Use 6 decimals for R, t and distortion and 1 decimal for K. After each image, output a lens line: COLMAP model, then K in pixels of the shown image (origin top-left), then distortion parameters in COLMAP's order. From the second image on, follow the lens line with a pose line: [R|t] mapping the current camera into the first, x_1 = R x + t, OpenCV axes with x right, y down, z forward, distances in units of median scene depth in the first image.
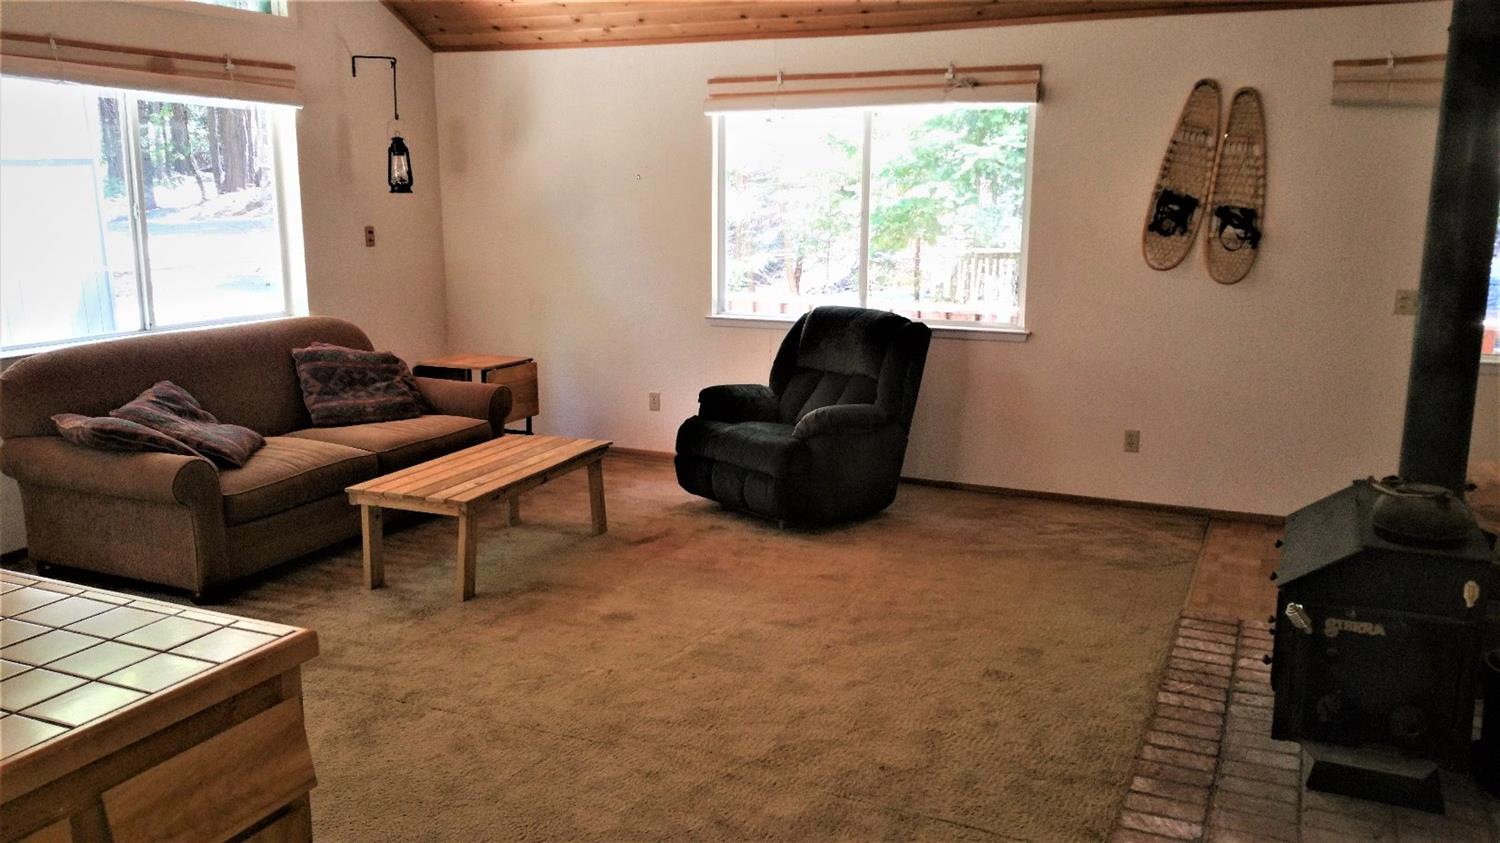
lens RADIAL K [[1198.0, 0, 746.3], [0, 1198.0, 427.0], [0, 0, 1]] dist [0.118035, -0.236253]
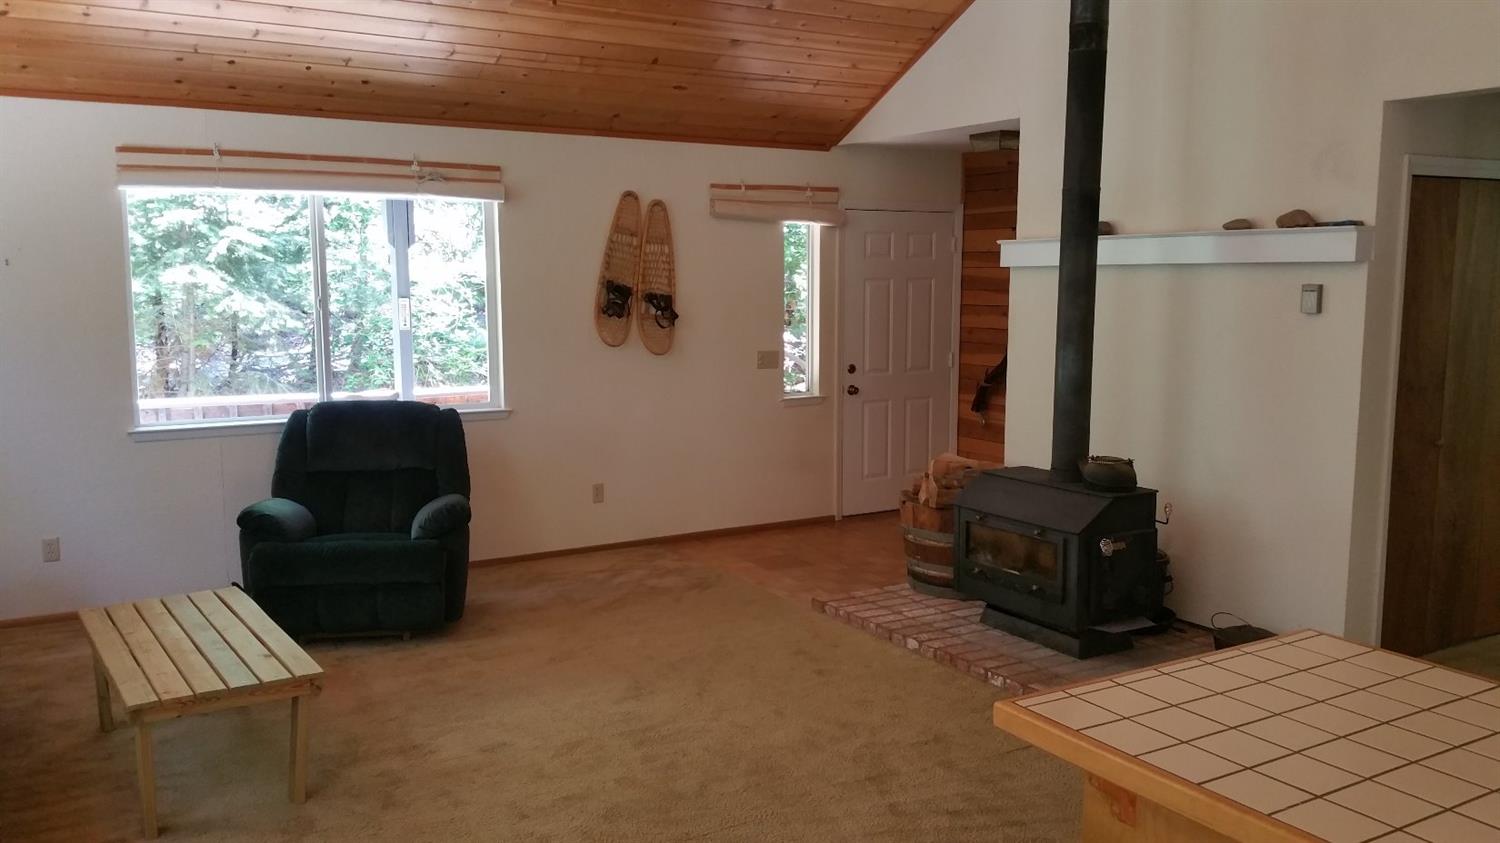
lens RADIAL K [[1198.0, 0, 751.1], [0, 1198.0, 425.4], [0, 0, 1]] dist [0.118035, -0.236253]
pose [[0.558001, -0.106492, 0.822979, -0.587123], [0.157581, 0.987285, 0.020909, -0.058269], [-0.814741, 0.118019, 0.567687, 0.236819]]
